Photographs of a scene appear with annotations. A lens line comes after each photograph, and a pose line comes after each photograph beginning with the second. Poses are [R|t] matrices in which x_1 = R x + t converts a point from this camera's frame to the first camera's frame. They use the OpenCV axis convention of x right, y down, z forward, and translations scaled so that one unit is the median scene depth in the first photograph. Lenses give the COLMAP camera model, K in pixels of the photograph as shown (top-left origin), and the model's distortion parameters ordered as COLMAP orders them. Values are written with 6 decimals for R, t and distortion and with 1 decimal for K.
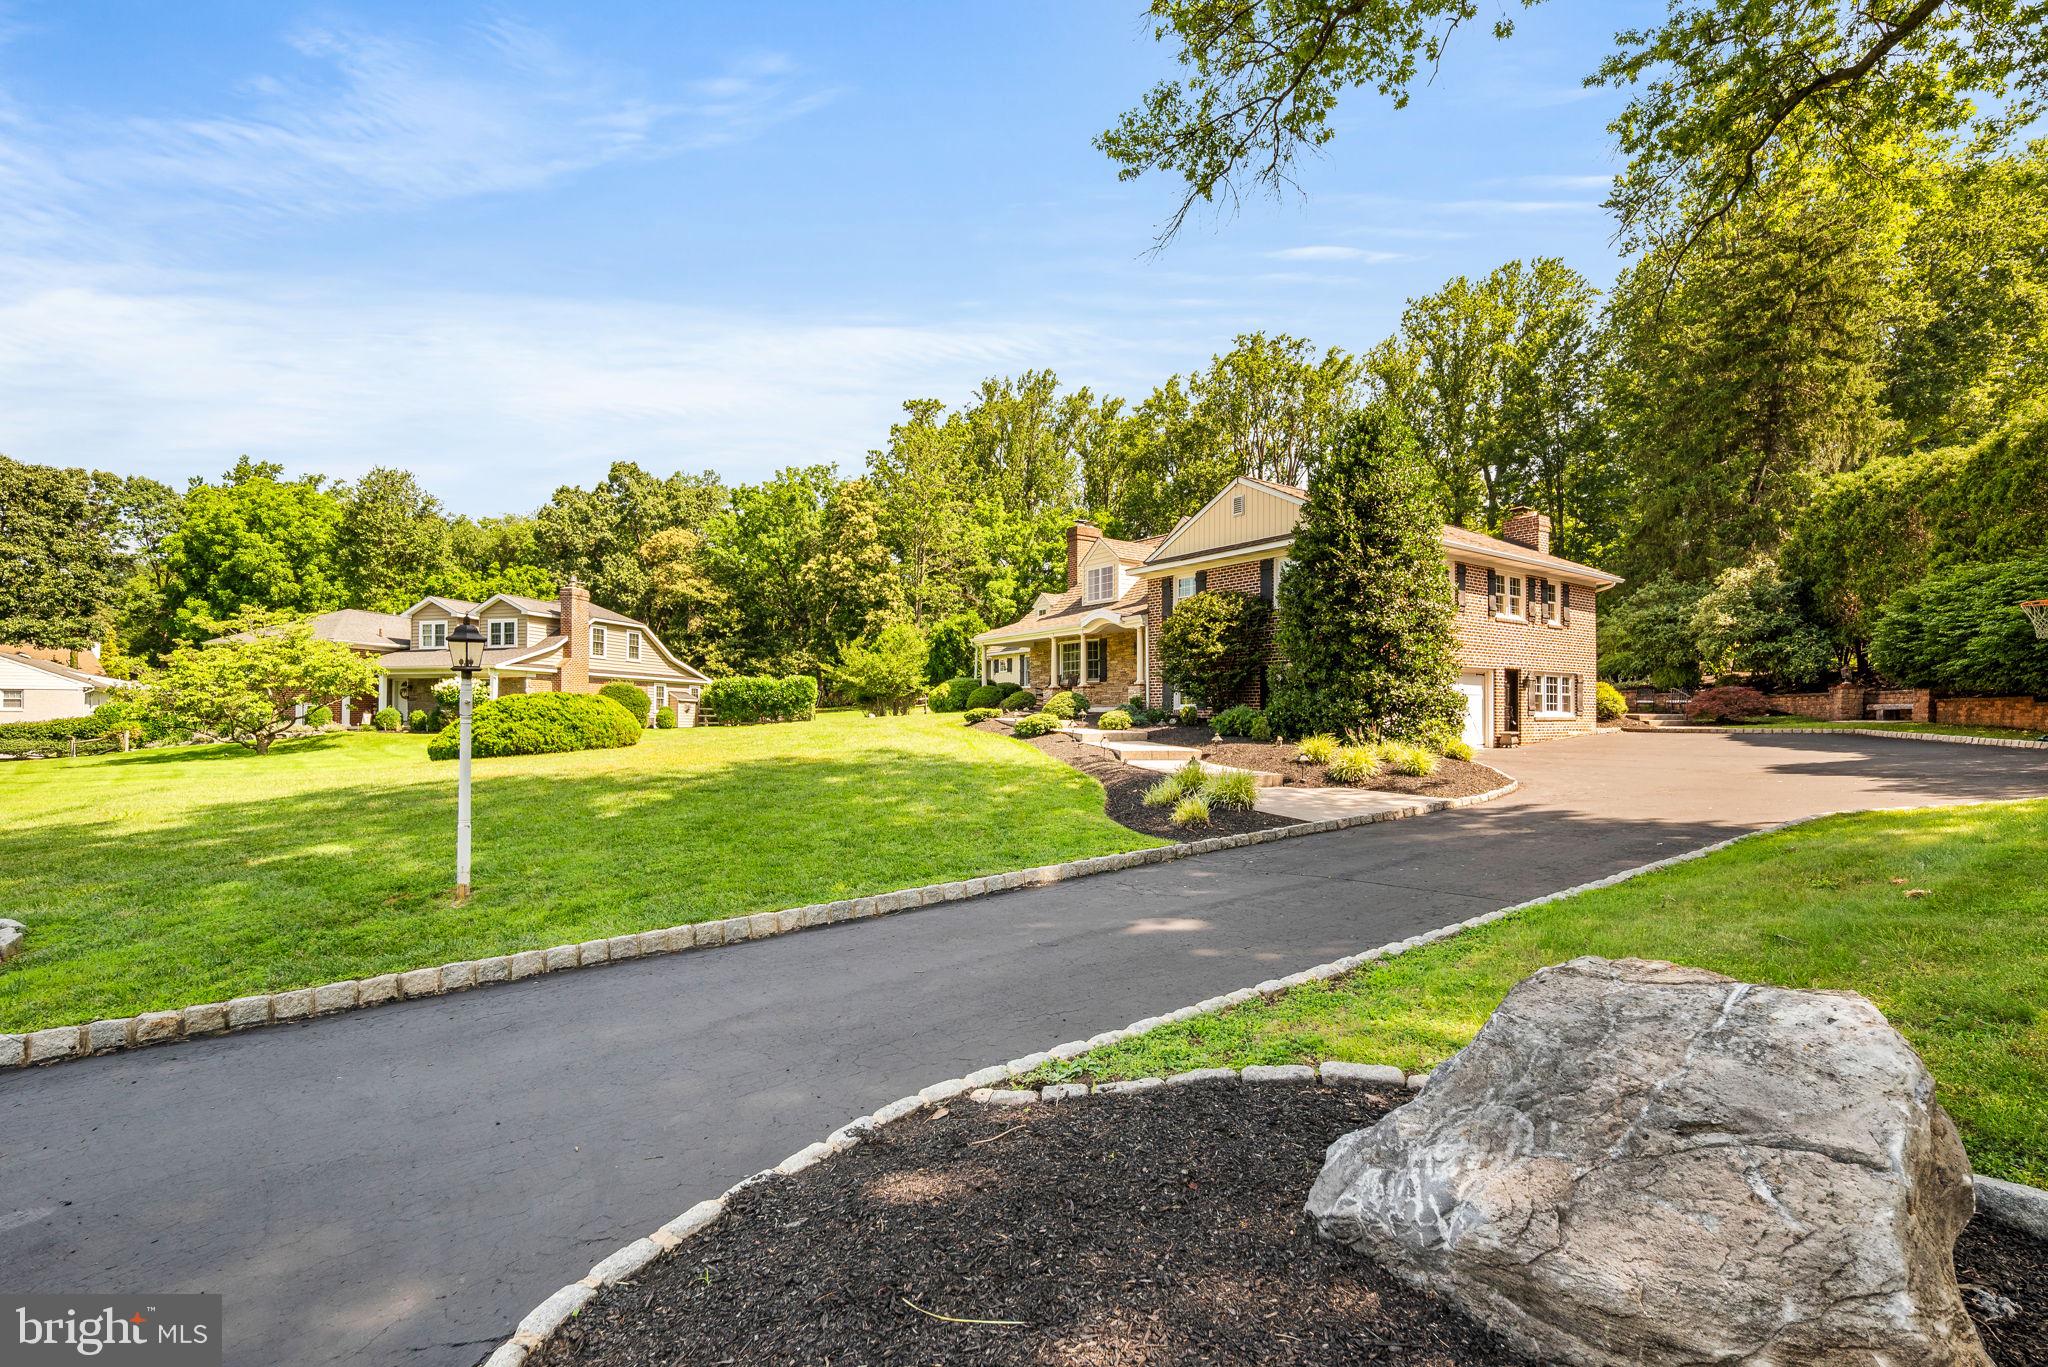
lens RADIAL K [[901.8, 0, 1020.2], [0, 901.8, 720.3], [0, 0, 1]] dist [0.003700, -0.001615]
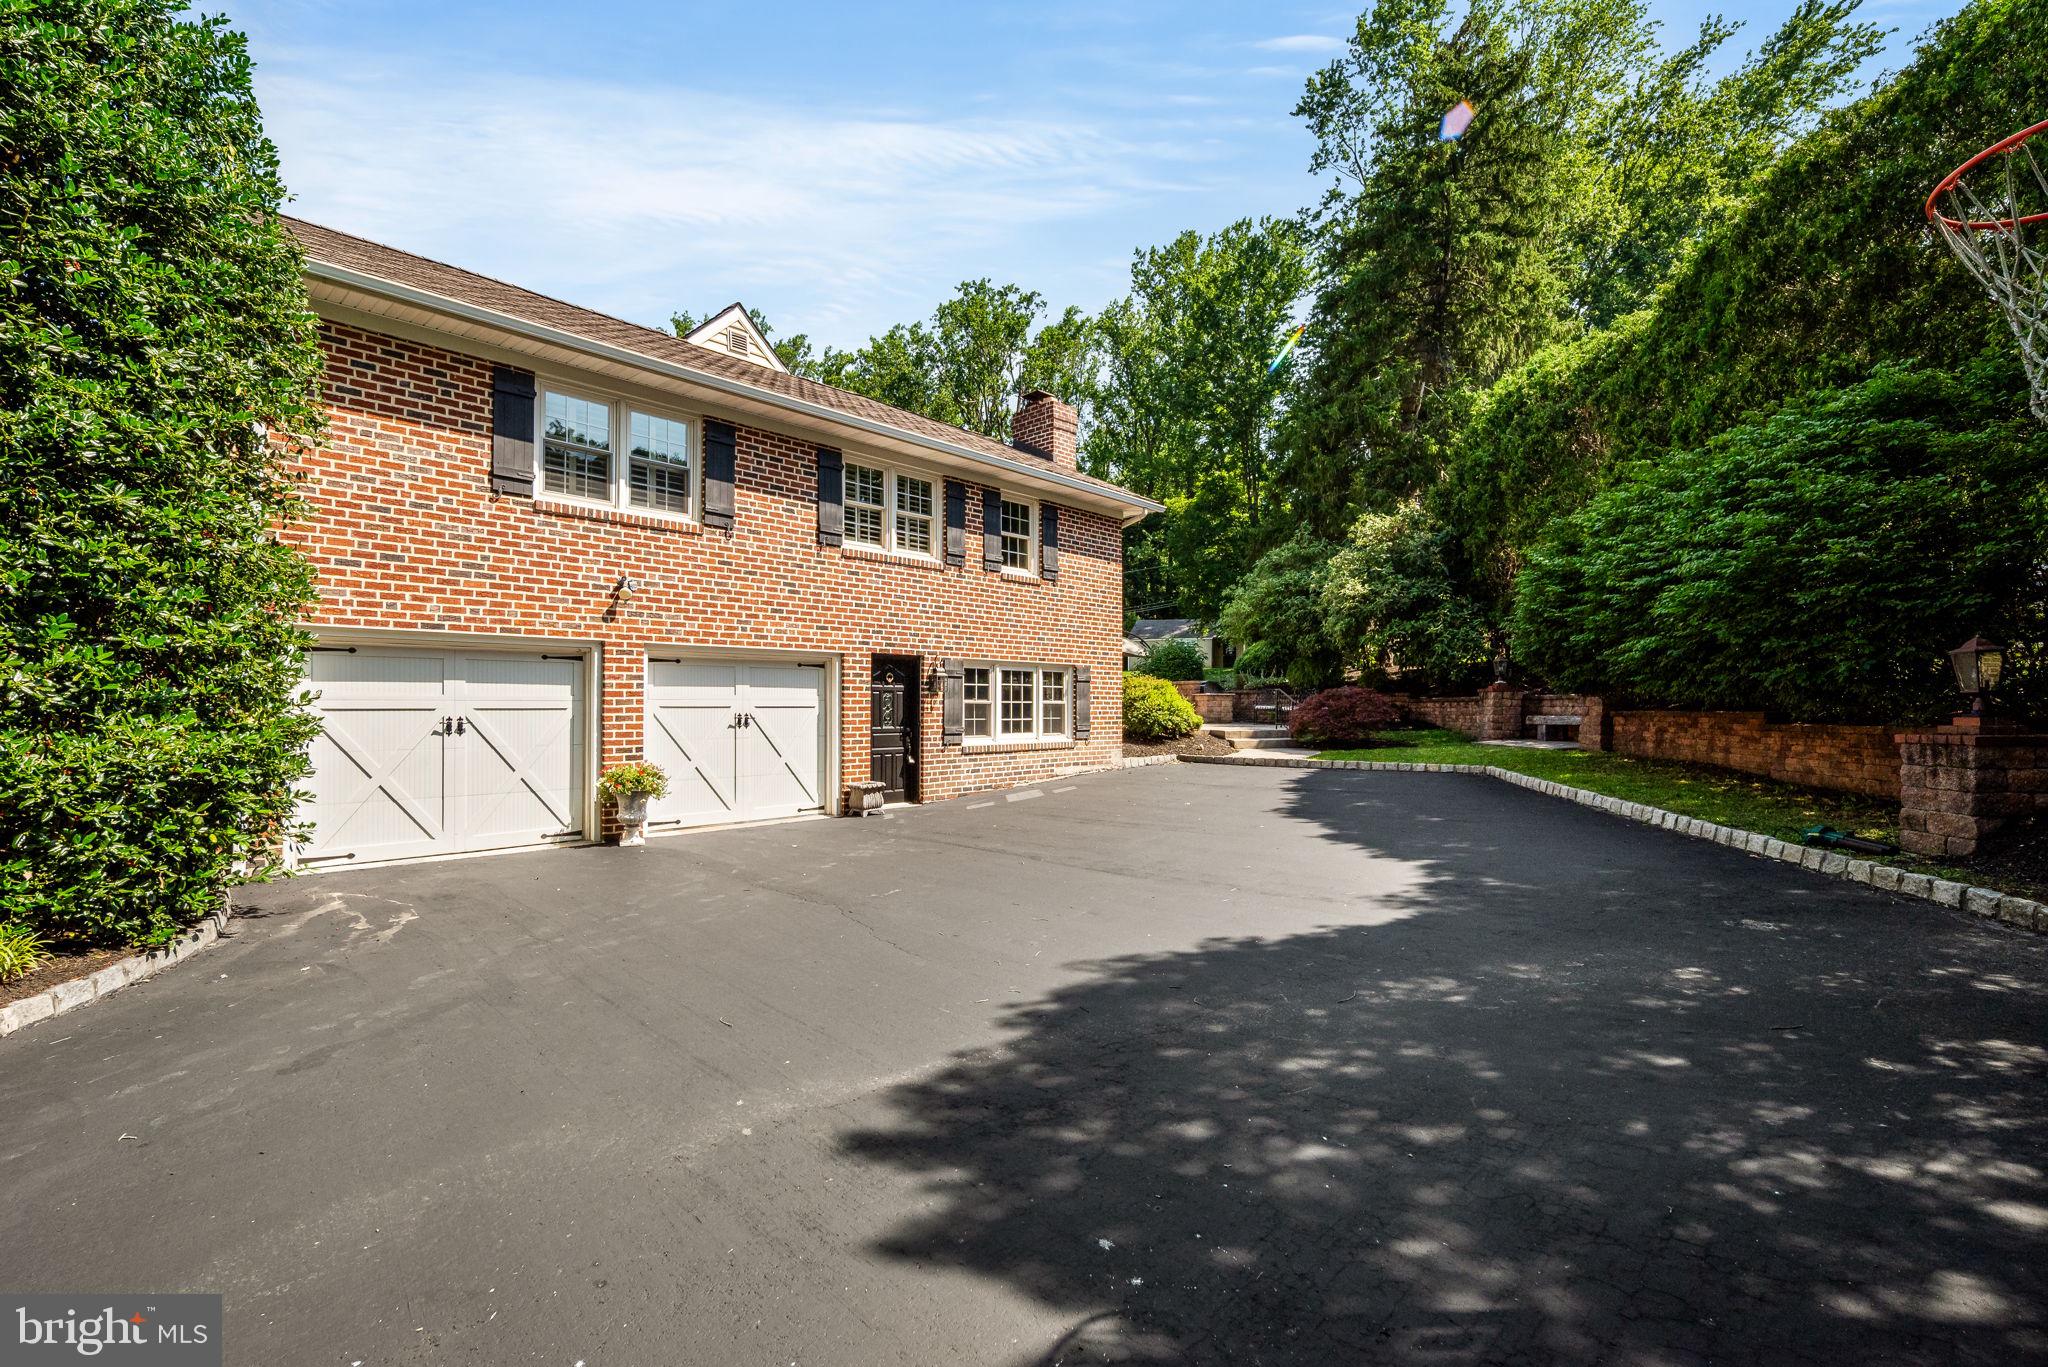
lens RADIAL K [[901.8, 0, 1015.1], [0, 901.8, 718.5], [0, 0, 1]] dist [0.003700, -0.001615]
pose [[0.982387, -0.005650, 0.186770, 0.474687], [0.004322, 0.999962, 0.007516, -0.022739], [-0.186806, -0.006576, 0.982375, 0.450298]]
